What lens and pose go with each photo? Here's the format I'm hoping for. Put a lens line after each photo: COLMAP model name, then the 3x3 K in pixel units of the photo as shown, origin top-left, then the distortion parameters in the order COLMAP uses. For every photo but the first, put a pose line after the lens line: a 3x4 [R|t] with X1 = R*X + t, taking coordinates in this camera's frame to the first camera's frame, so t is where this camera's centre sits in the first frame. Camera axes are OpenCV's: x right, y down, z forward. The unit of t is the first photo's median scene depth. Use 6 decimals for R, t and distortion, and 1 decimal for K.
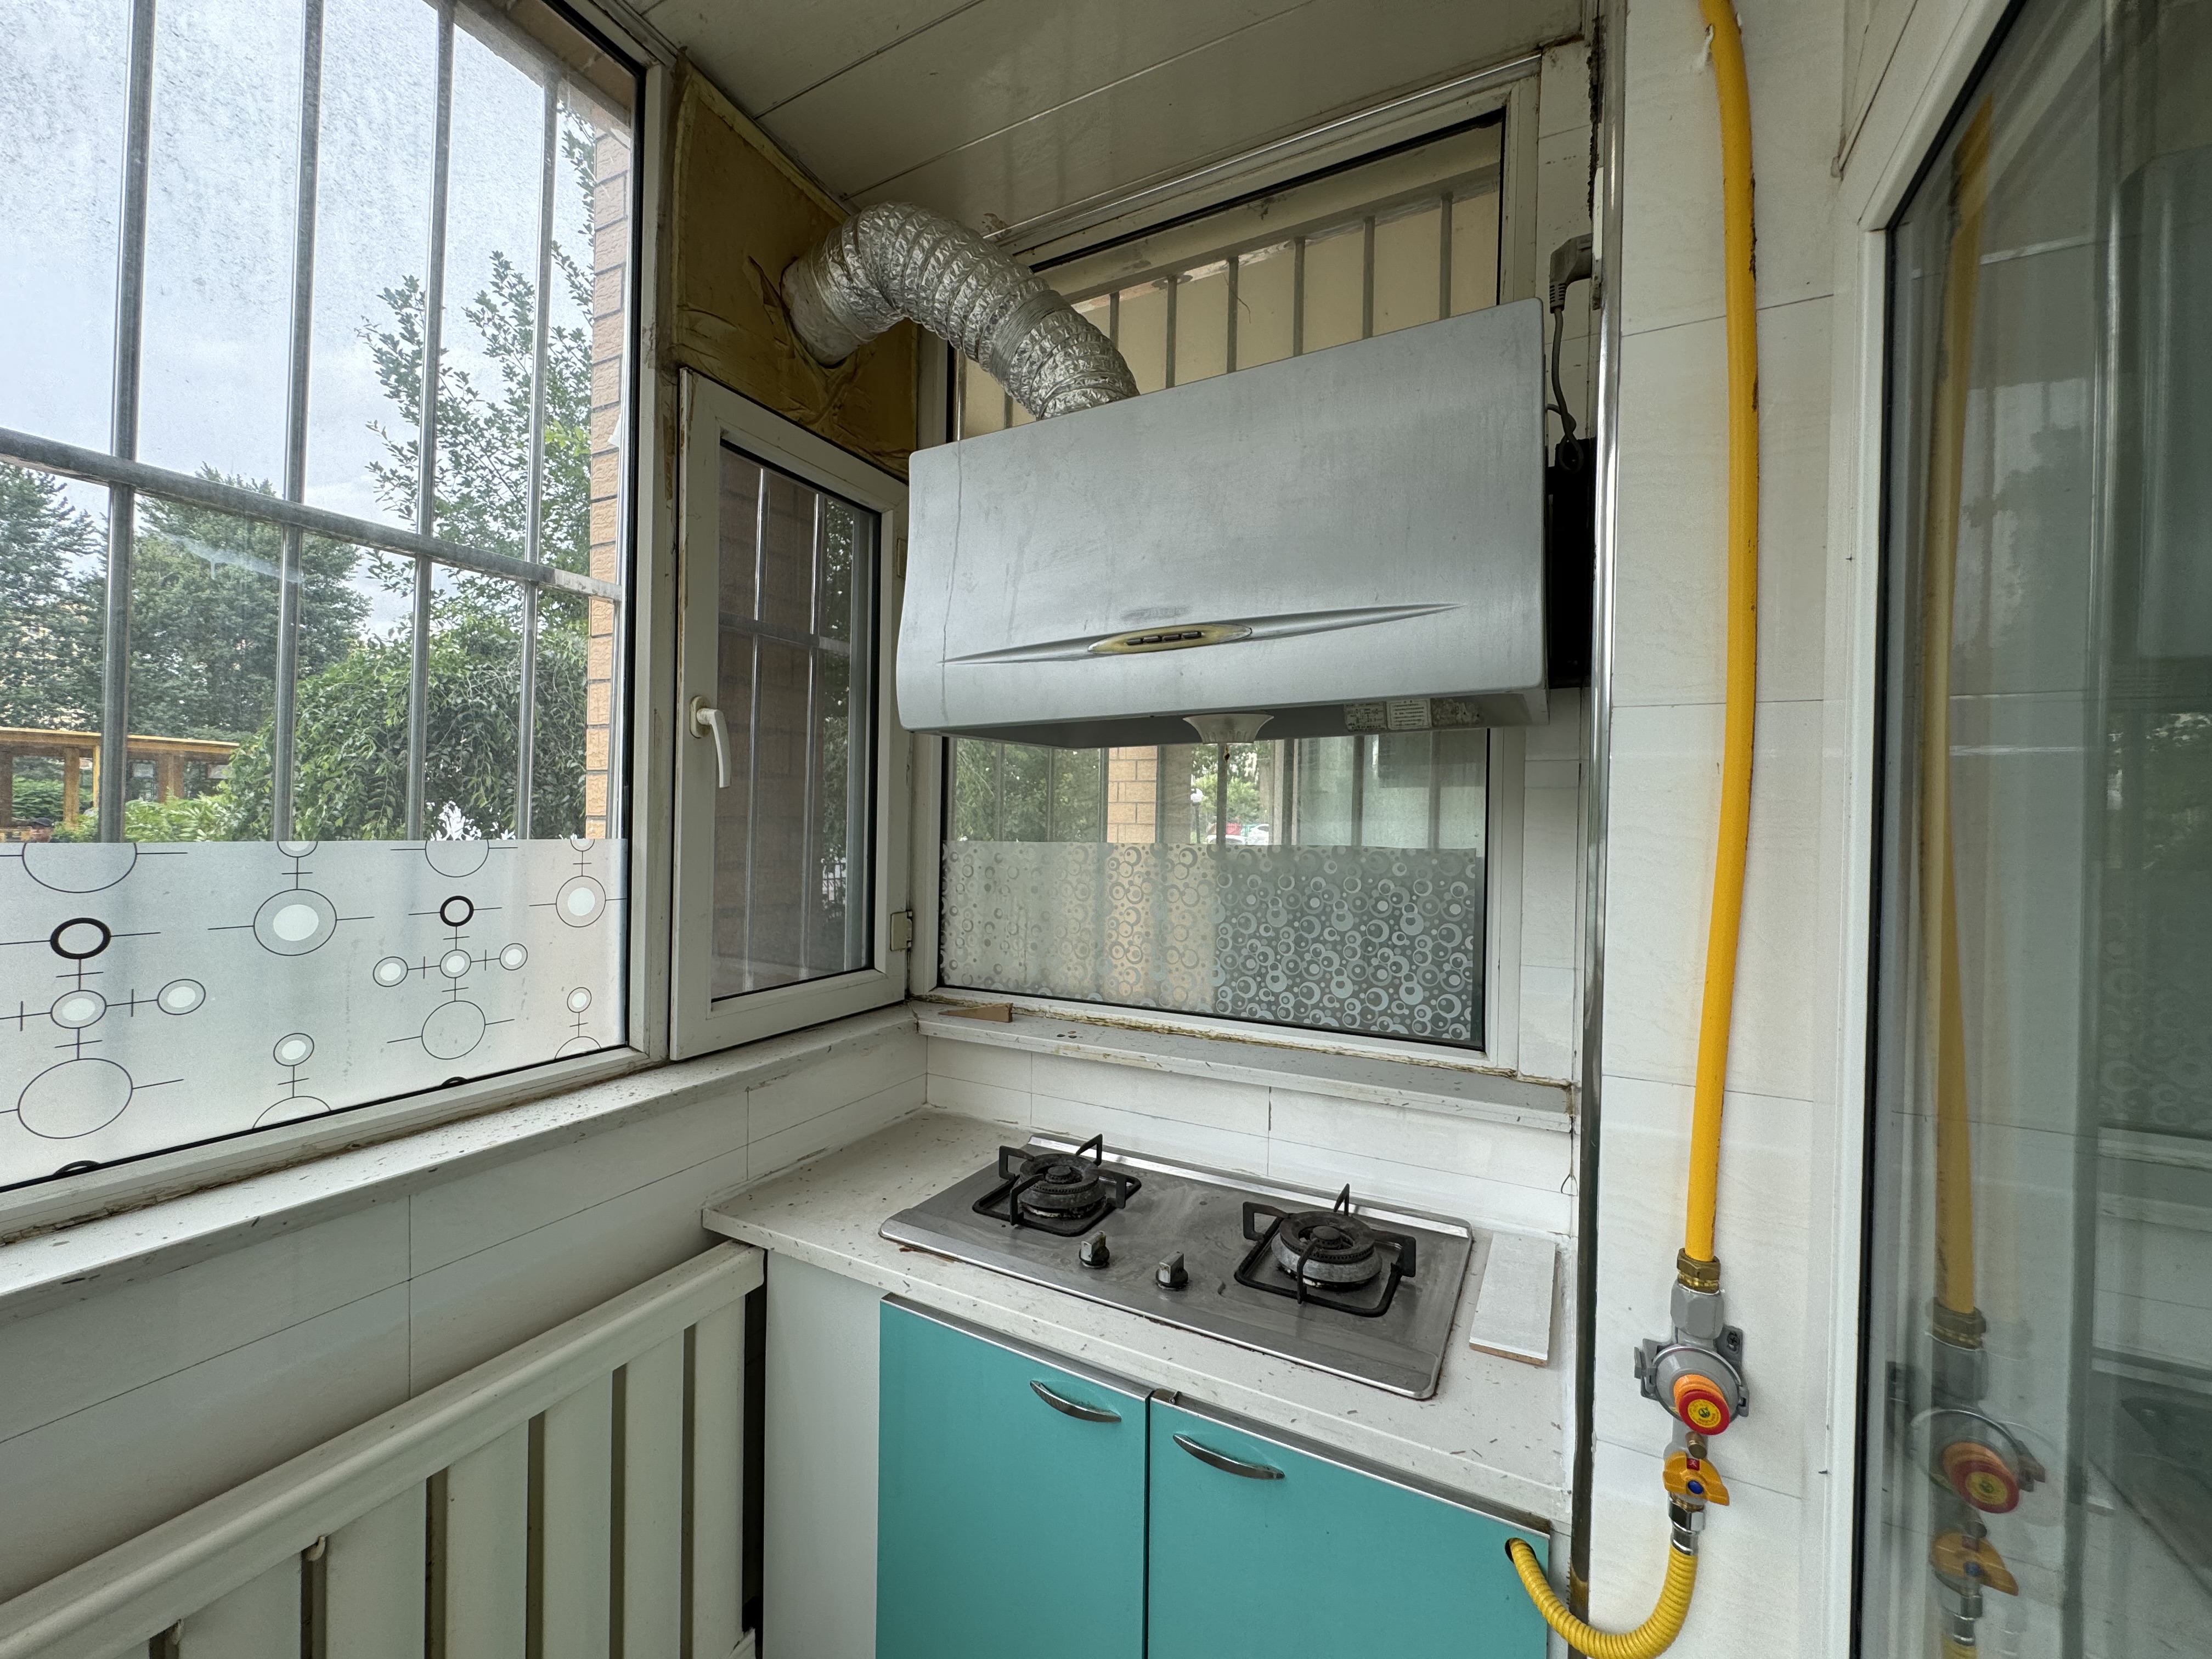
lens RADIAL K [[881.9, 0, 1096.8], [0, 881.9, 833.2], [0, 0, 1]] dist [0.017749, 0.000206]
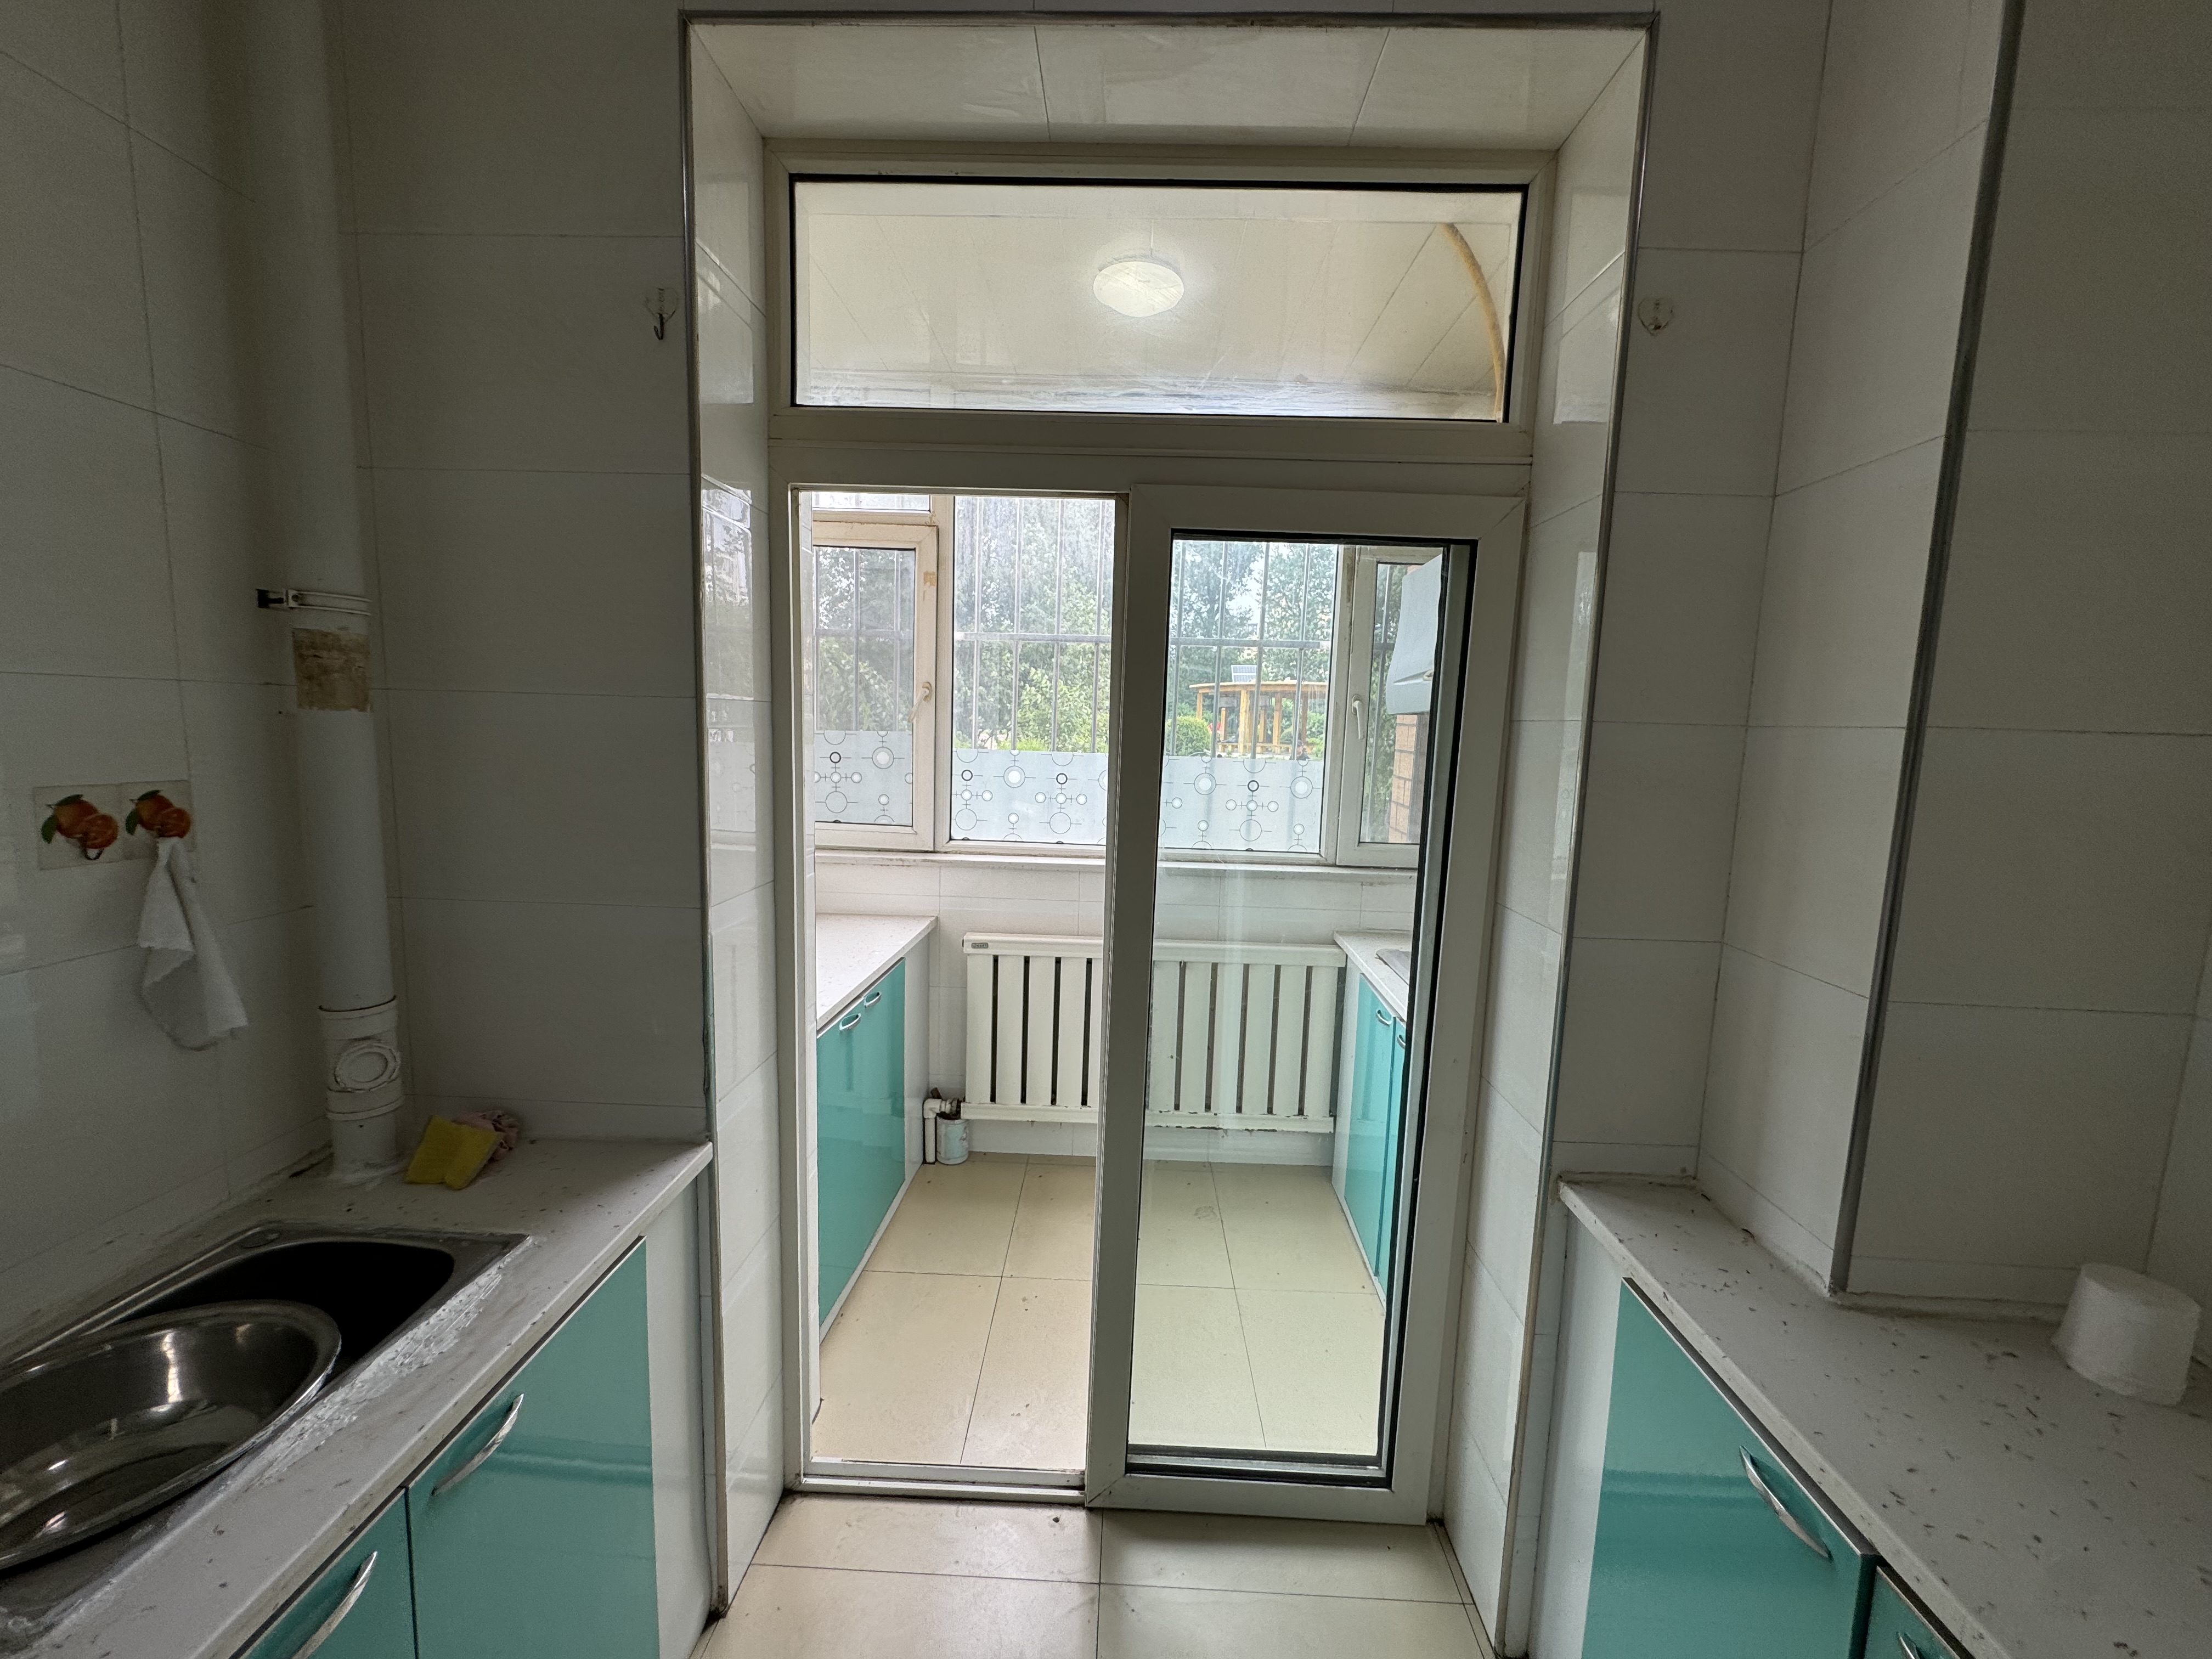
lens RADIAL K [[881.9, 0, 1096.8], [0, 881.9, 833.2], [0, 0, 1]] dist [0.017749, 0.000206]
pose [[0.437758, 0.100927, -0.893410, 1.295618], [-0.029233, 0.994752, 0.098052, -0.016704], [0.898618, -0.016806, 0.438411, -0.521553]]
